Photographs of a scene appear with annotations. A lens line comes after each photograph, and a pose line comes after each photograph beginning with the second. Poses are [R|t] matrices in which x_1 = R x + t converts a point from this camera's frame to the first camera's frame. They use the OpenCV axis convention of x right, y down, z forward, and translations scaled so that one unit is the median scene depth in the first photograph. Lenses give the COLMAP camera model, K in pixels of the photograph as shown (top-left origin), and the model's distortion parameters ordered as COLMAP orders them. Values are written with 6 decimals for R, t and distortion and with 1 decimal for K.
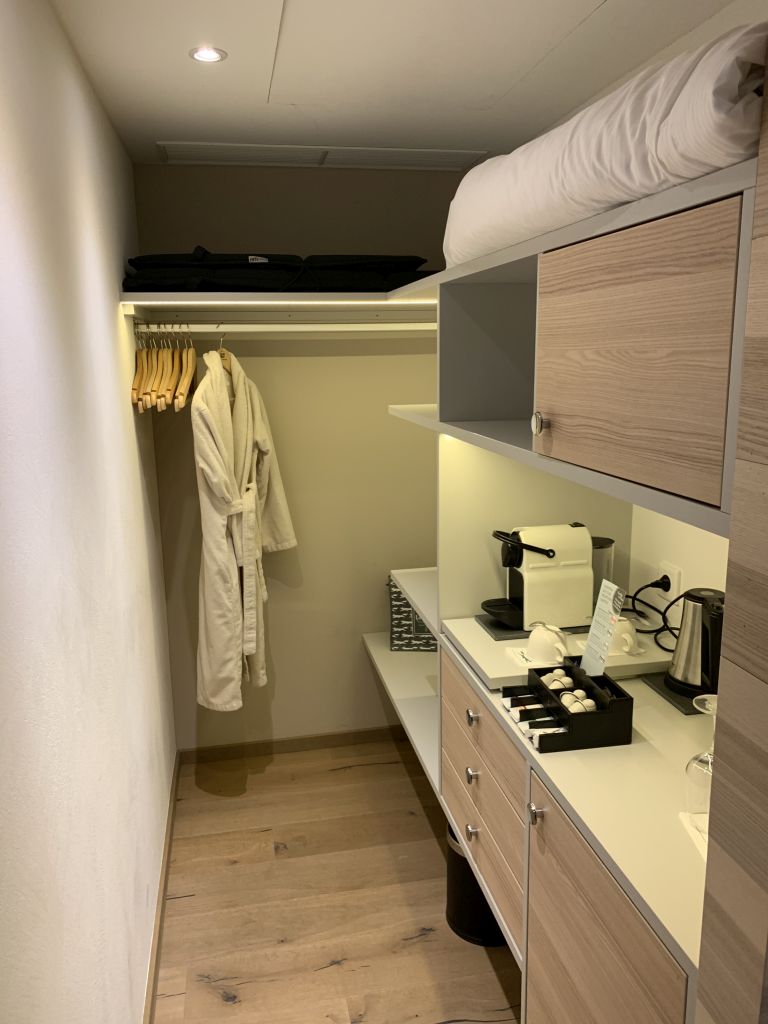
lens RADIAL K [[802.8, 0, 384.0], [0, 802.8, 512.0], [0, 0, 1]] dist [0.054045, -0.005686]
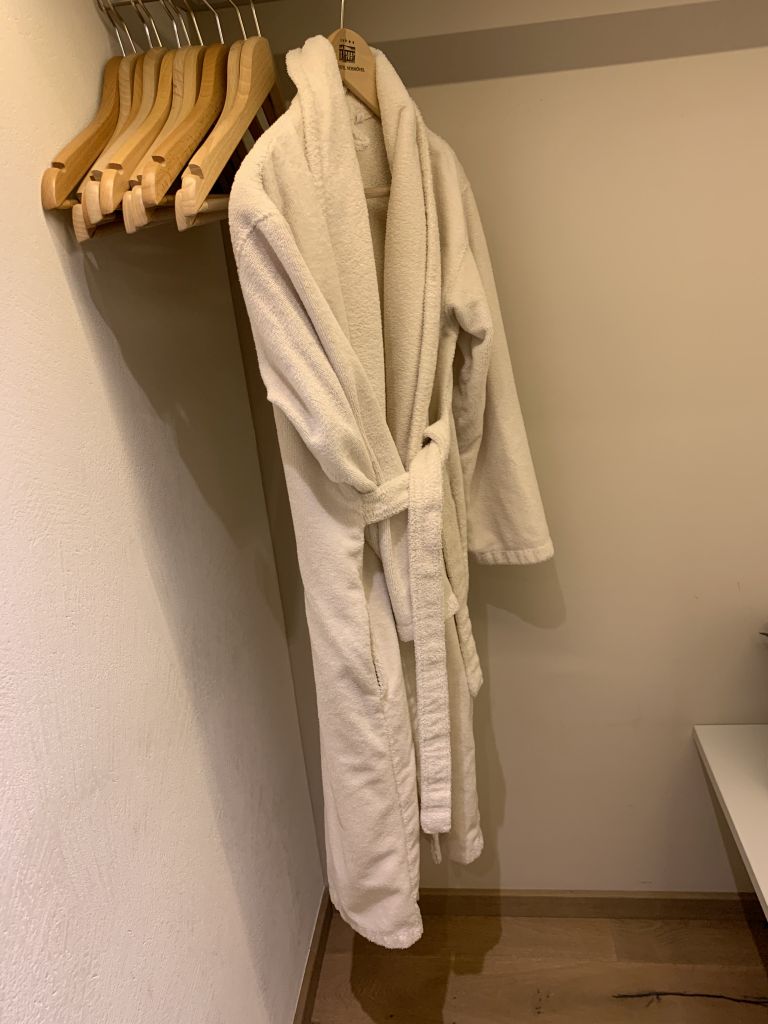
lens RADIAL K [[784.2, 0, 384.0], [0, 784.2, 512.0], [0, 0, 1]] dist [0.063610, -0.085490]
pose [[0.952973, 0.037991, -0.300665, -0.076111], [0.019106, 0.982606, 0.184716, -0.064525], [0.302453, -0.181774, 0.935671, 0.643546]]
